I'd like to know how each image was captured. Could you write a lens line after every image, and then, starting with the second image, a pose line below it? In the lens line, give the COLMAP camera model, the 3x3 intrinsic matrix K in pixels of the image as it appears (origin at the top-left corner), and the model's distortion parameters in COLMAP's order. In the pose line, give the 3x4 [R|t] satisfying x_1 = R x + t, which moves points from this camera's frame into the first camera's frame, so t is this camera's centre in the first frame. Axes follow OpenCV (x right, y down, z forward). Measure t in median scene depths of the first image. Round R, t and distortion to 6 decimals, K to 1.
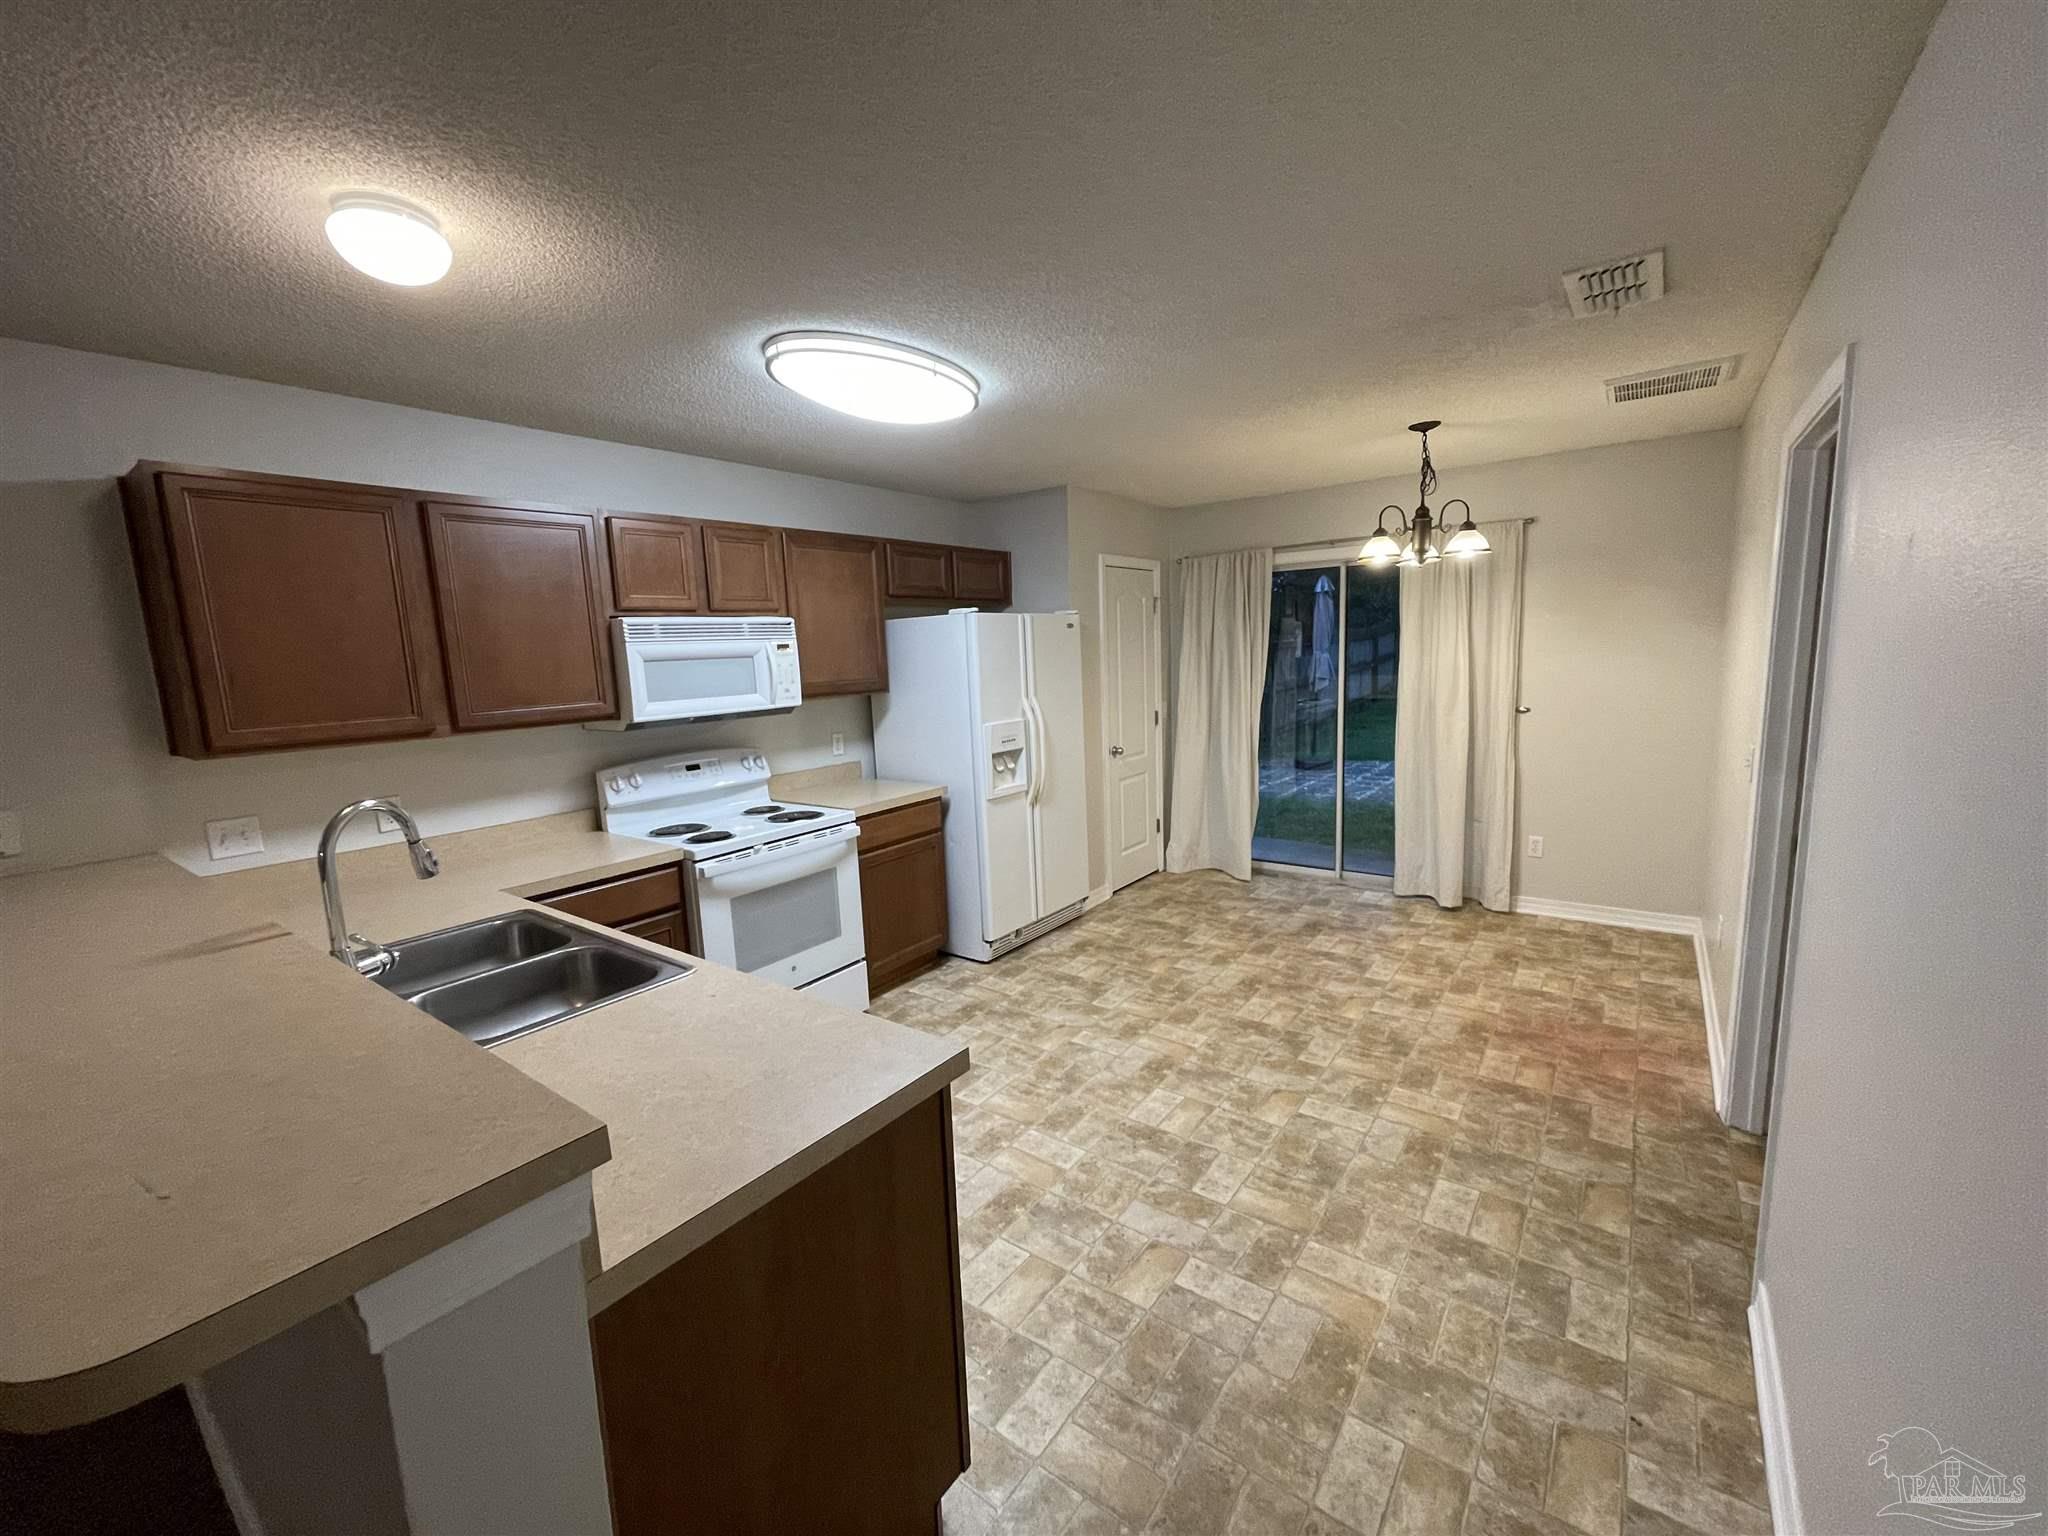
lens RADIAL K [[832.6, 0, 1005.1], [0, 832.6, 765.6], [0, 0, 1]] dist [-0.000750, -0.000085]
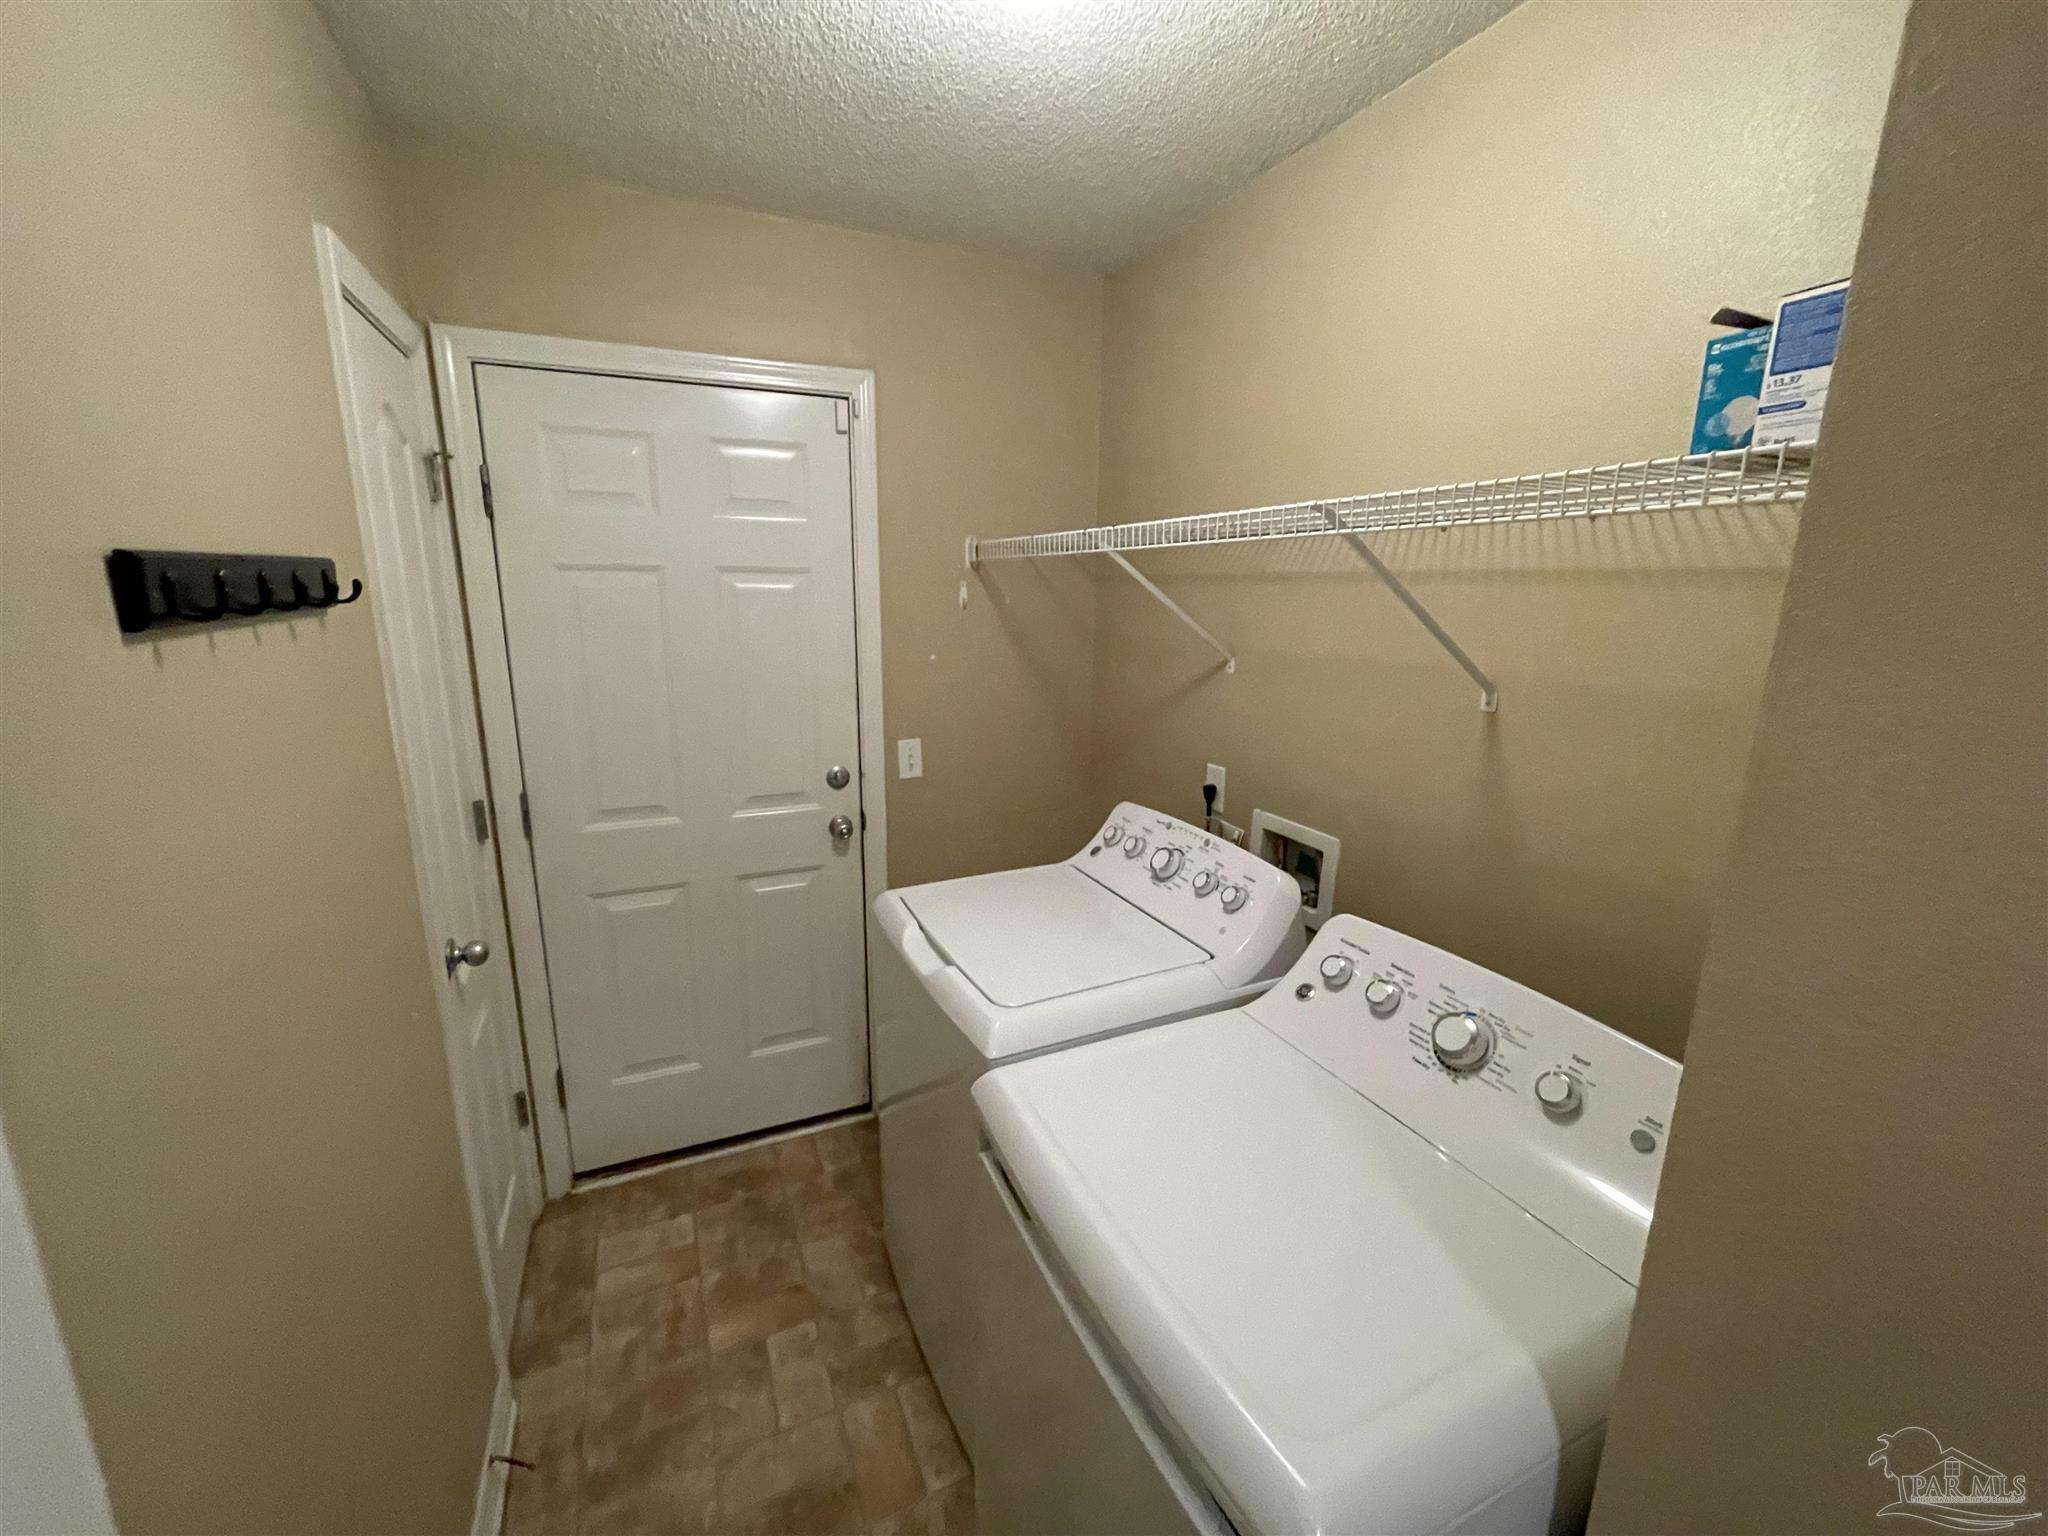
lens RADIAL K [[832.6, 0, 1025.1], [0, 832.6, 774.2], [0, 0, 1]] dist [-0.000750, -0.000085]
pose [[0.883523, 0.144481, -0.445548, 0.484556], [-0.105167, 0.988140, 0.111886, -0.049828], [0.456429, -0.051997, 0.888239, 0.258874]]
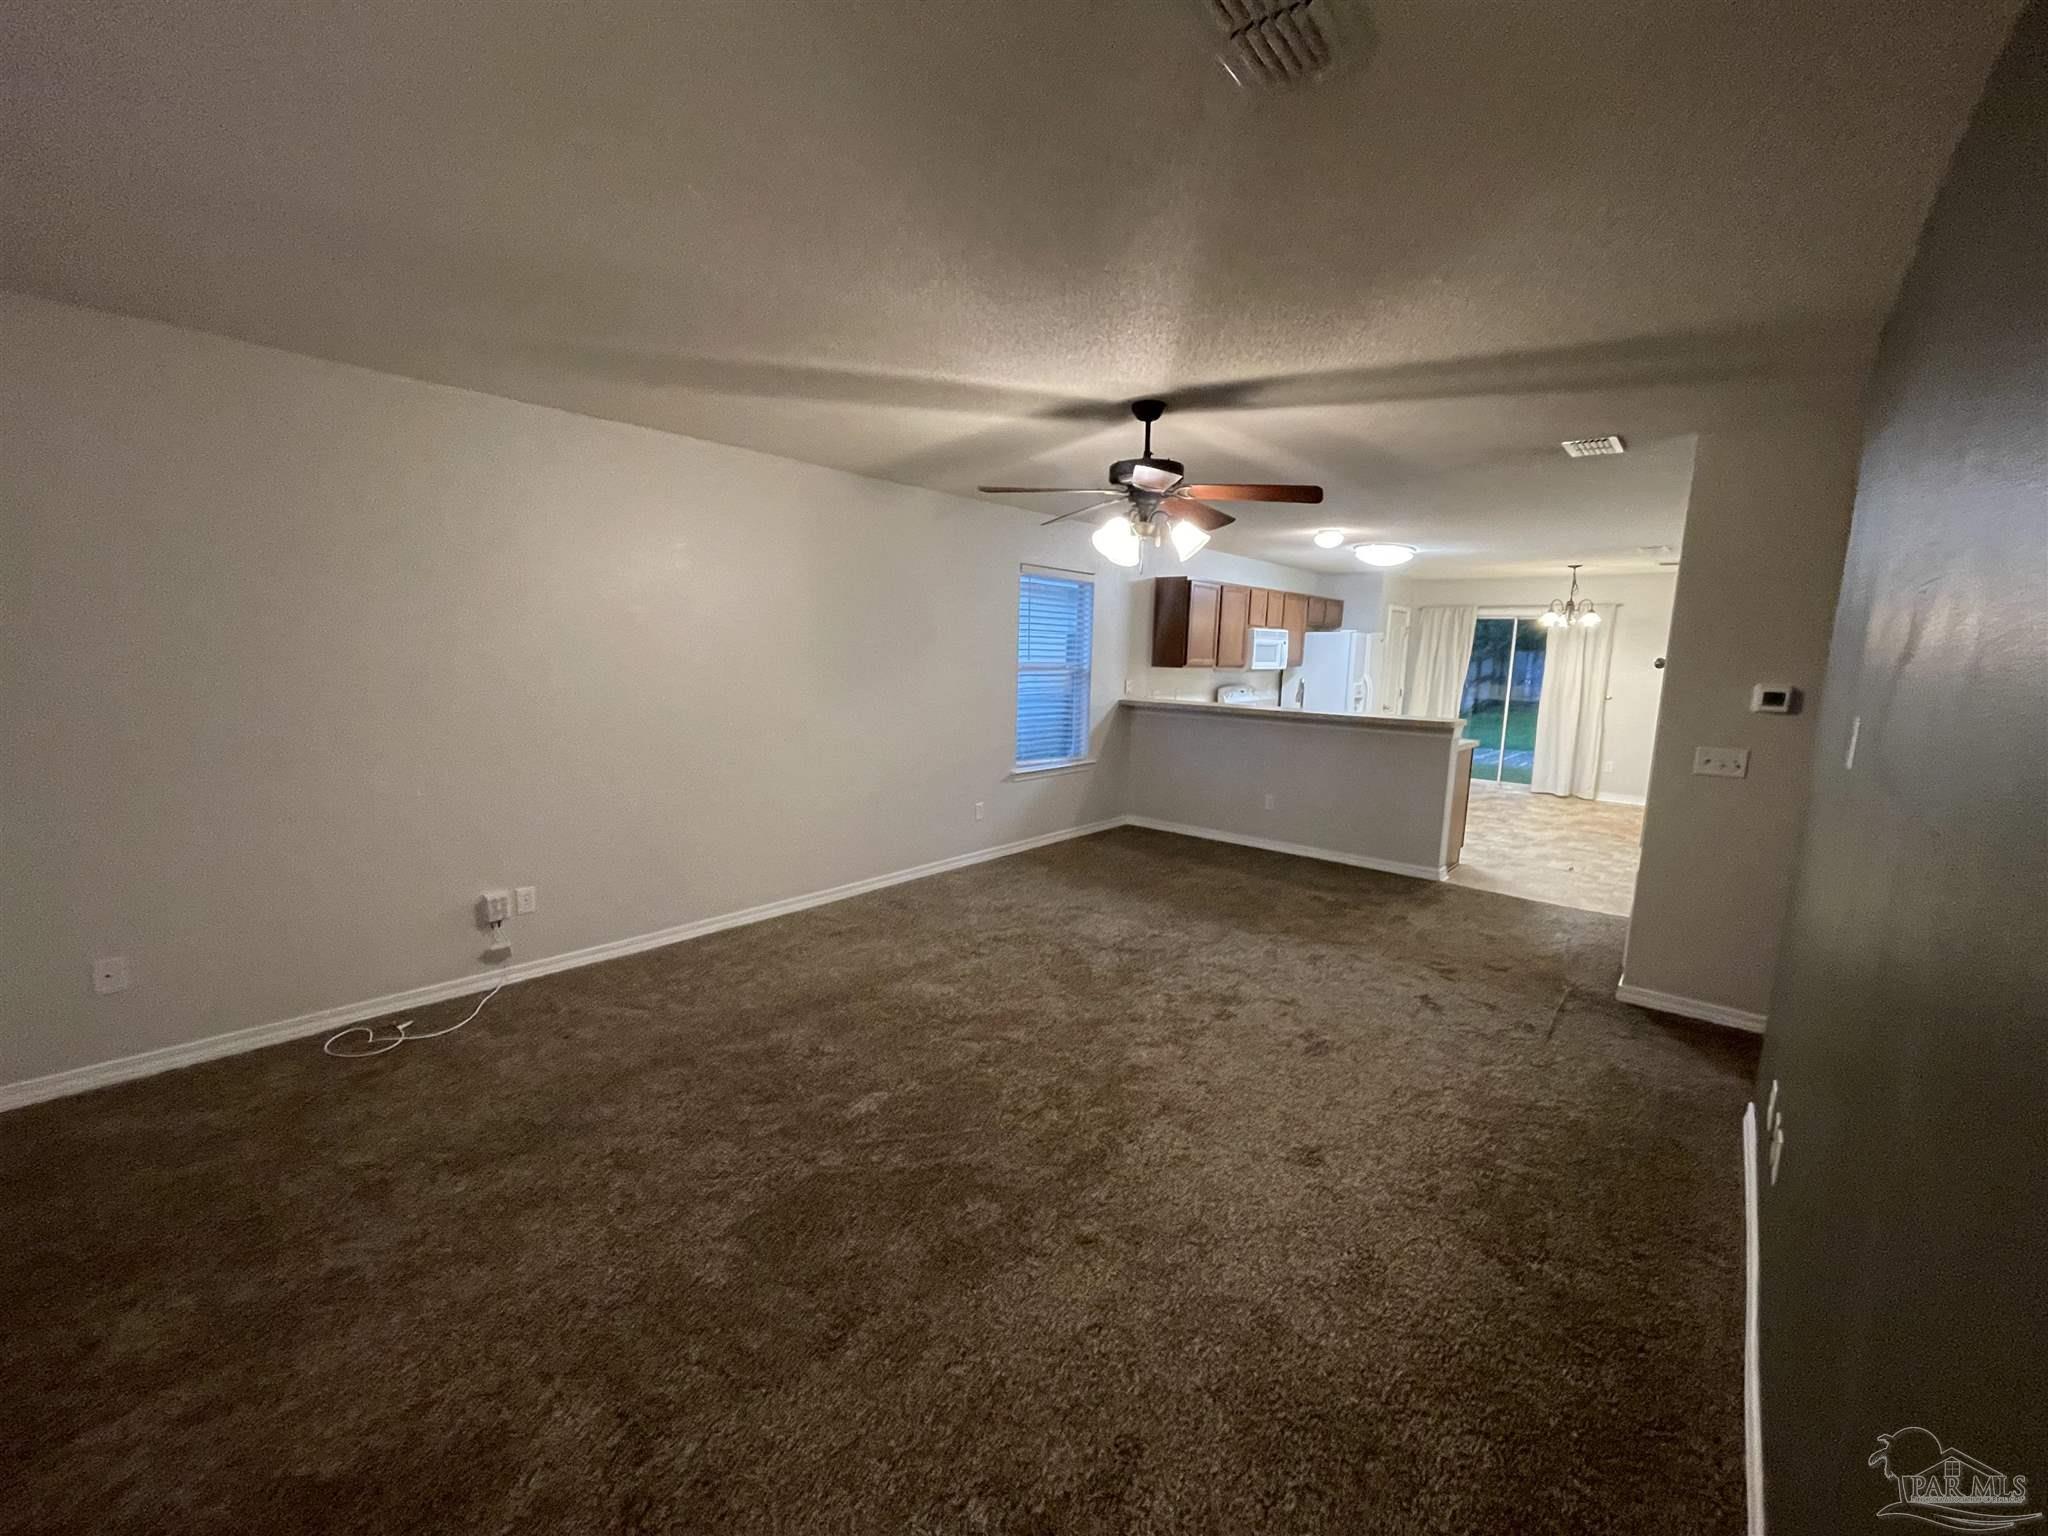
lens RADIAL K [[832.6, 0, 1030.7], [0, 832.6, 773.1], [0, 0, 1]] dist [-0.000750, -0.000085]
pose [[0.996395, 0.075779, -0.038127, -0.707264], [-0.075504, 0.997108, 0.008606, 0.209071], [0.038669, -0.005697, 0.999236, -1.110946]]
